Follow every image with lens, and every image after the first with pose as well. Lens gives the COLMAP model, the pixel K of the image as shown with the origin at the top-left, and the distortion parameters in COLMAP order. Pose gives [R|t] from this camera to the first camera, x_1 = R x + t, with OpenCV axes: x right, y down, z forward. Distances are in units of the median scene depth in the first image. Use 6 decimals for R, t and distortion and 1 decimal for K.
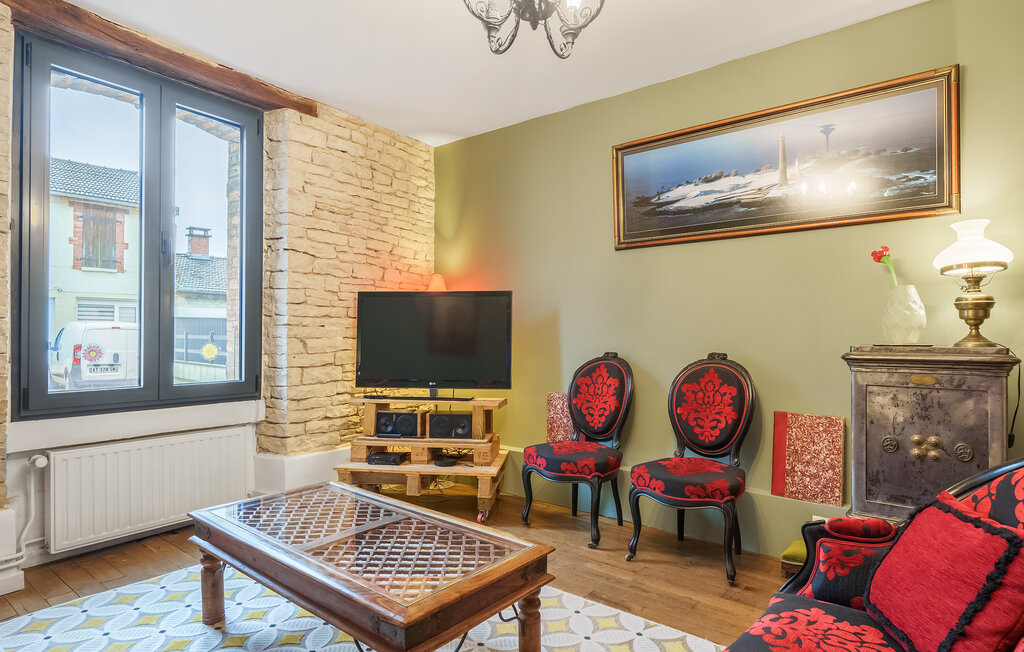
lens RADIAL K [[562.4, 0, 511.4], [0, 562.4, 330.3], [0, 0, 1]] dist [-0.004697, -0.000876]
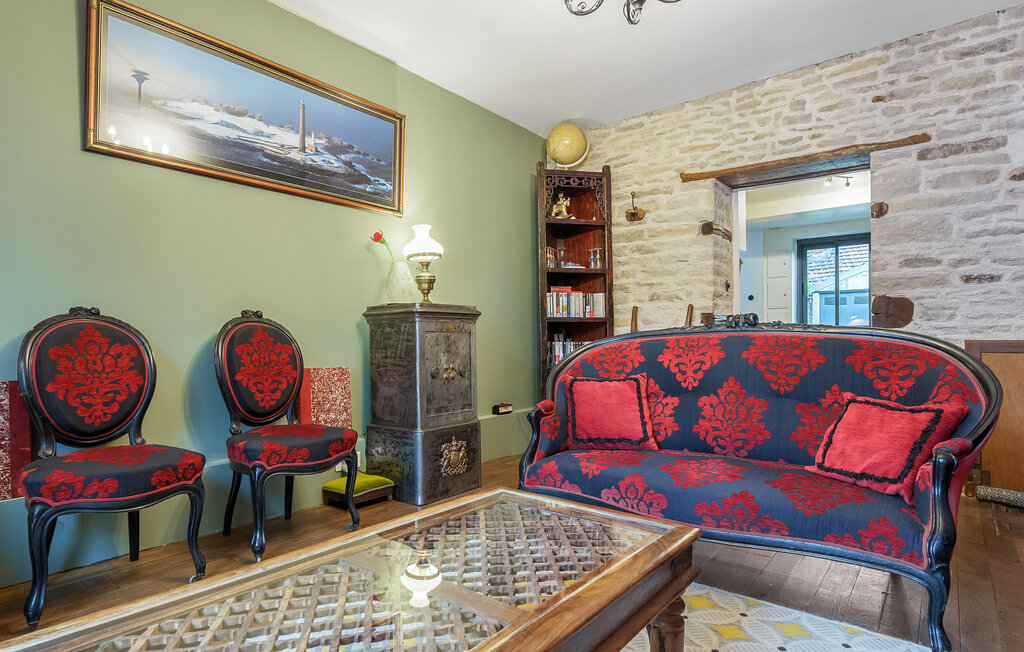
lens RADIAL K [[558.8, 0, 510.2], [0, 558.8, 326.5], [0, 0, 1]] dist [0.003521, 0.000361]
pose [[-0.009720, 0.016679, 0.999814, -0.583280], [-0.004702, 0.999849, -0.016725, 0.087293], [-0.999942, -0.004864, -0.009640, 0.658403]]
